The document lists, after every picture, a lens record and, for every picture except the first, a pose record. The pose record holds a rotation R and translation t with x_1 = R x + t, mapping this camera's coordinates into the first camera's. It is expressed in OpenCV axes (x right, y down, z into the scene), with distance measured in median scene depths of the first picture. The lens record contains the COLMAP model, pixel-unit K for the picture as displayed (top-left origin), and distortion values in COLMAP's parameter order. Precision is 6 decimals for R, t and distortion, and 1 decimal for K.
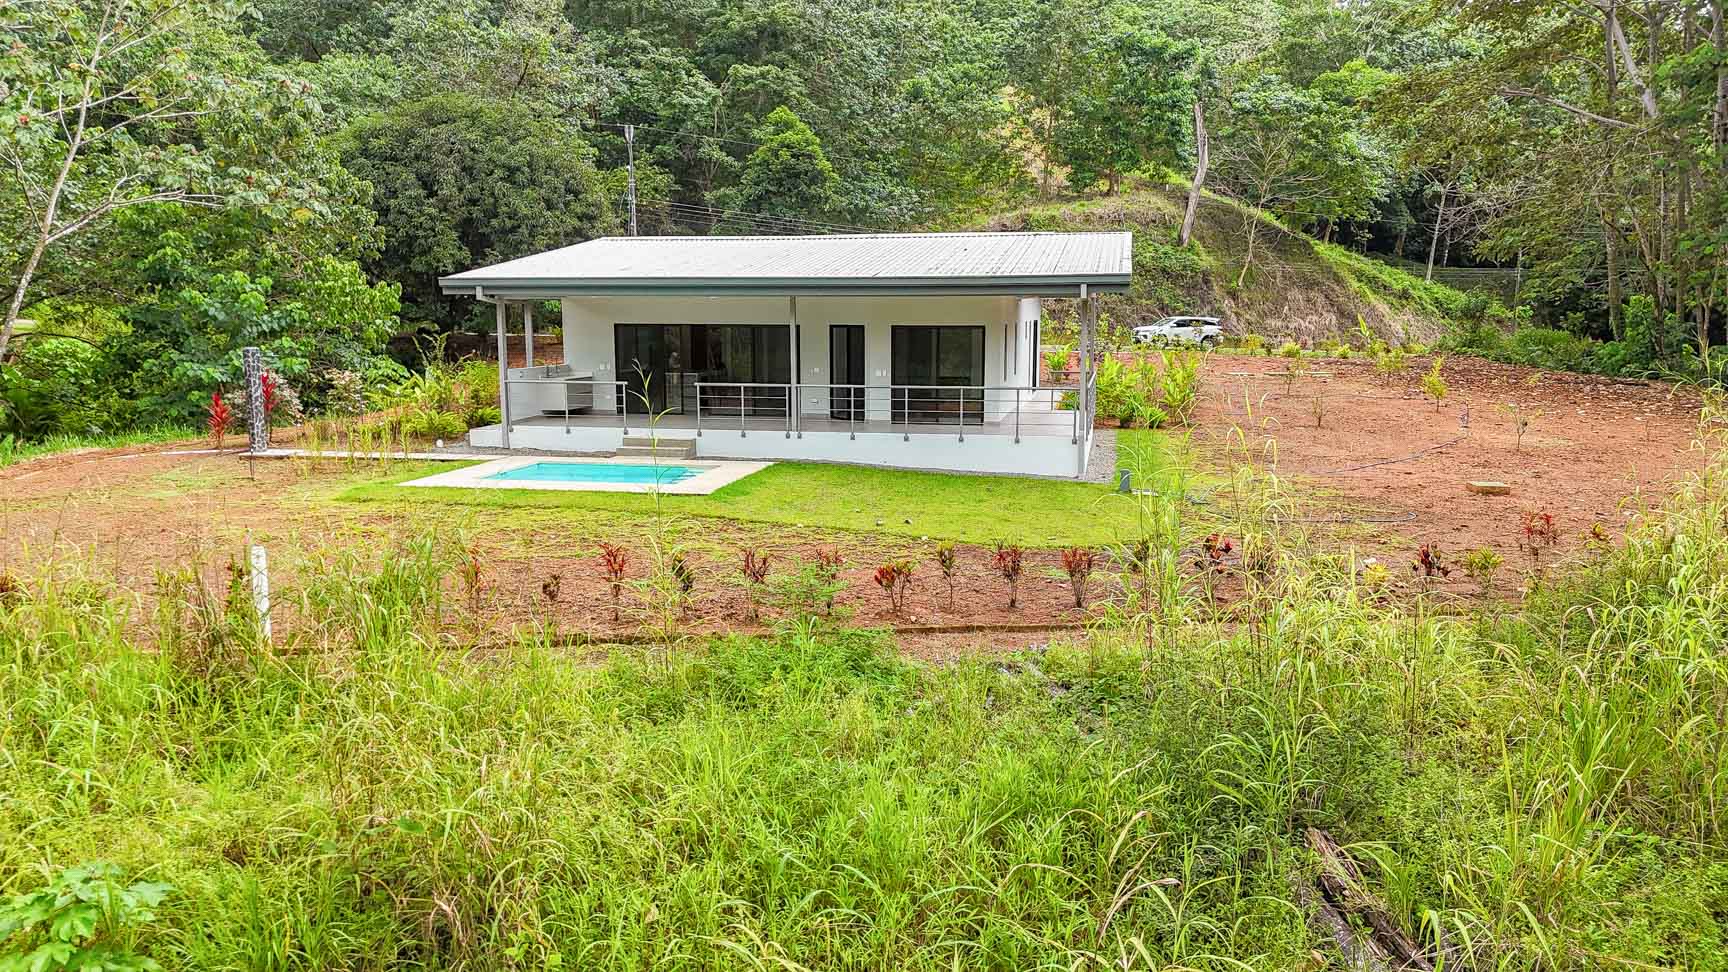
lens RADIAL K [[1245.2, 0, 861.7], [0, 1245.2, 490.5], [0, 0, 1]] dist [0.031493, -0.004628]
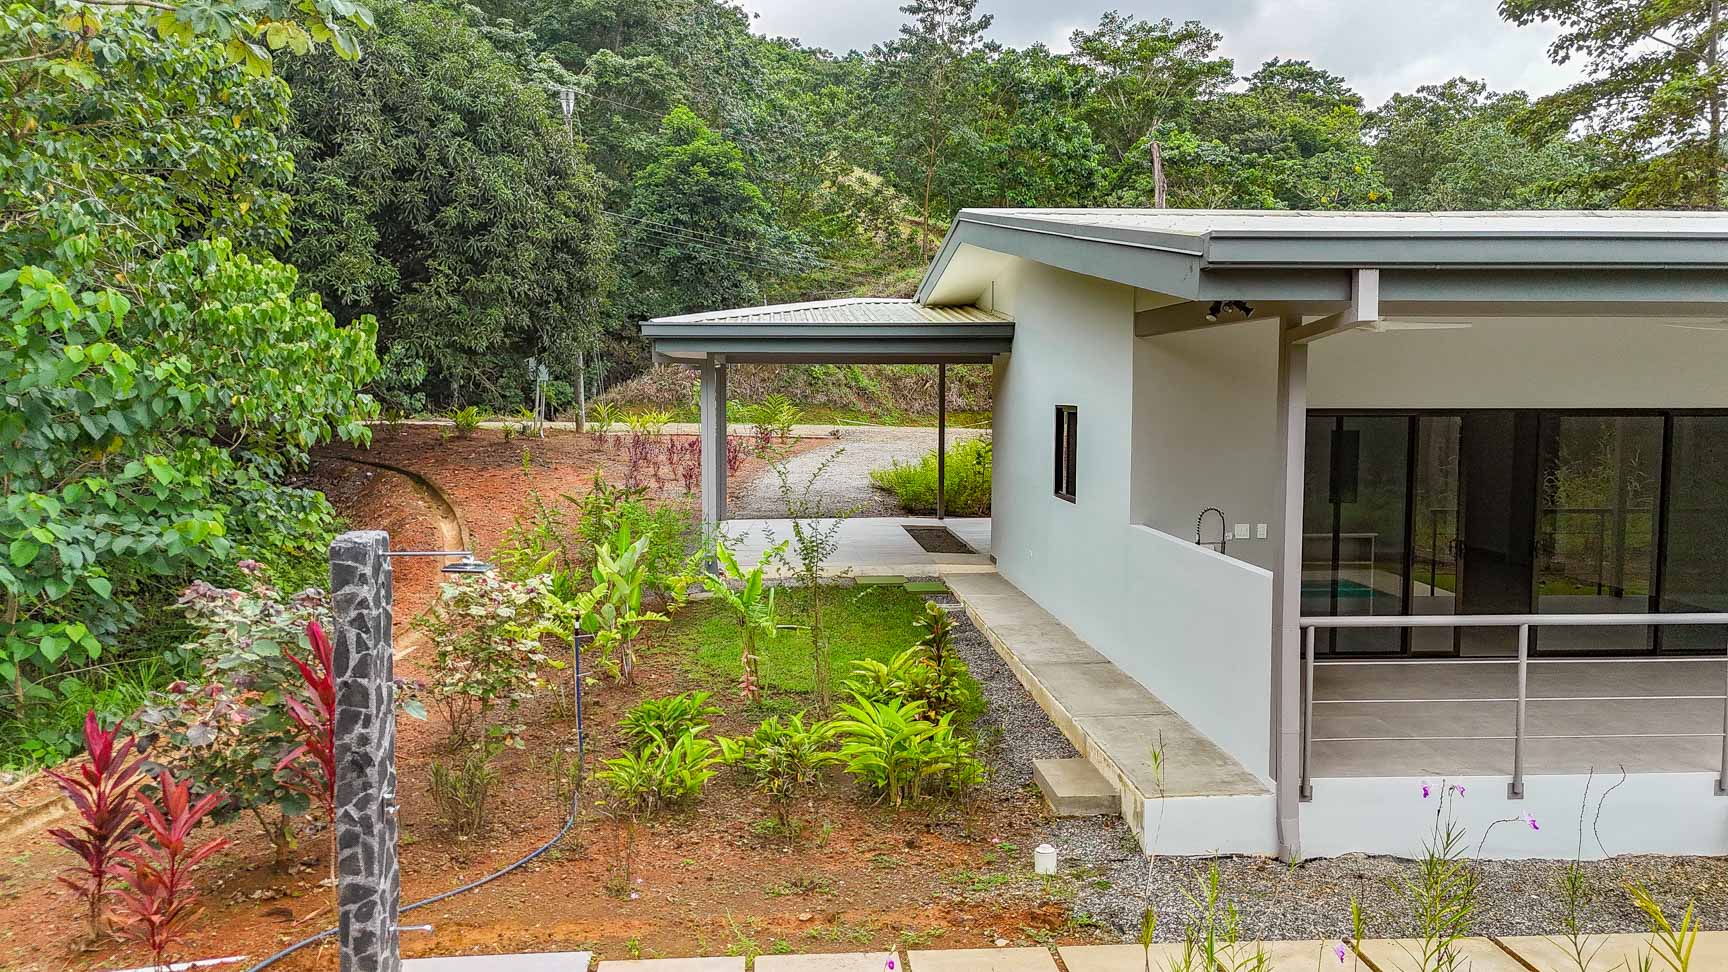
lens RADIAL K [[1245.2, 0, 866.6], [0, 1245.2, 482.5], [0, 0, 1]] dist [0.031493, -0.004628]
pose [[0.957765, -0.023258, 0.286610, -0.277305], [0.043015, 0.997097, -0.062830, -0.063650], [-0.284316, 0.072505, 0.955985, 0.462629]]
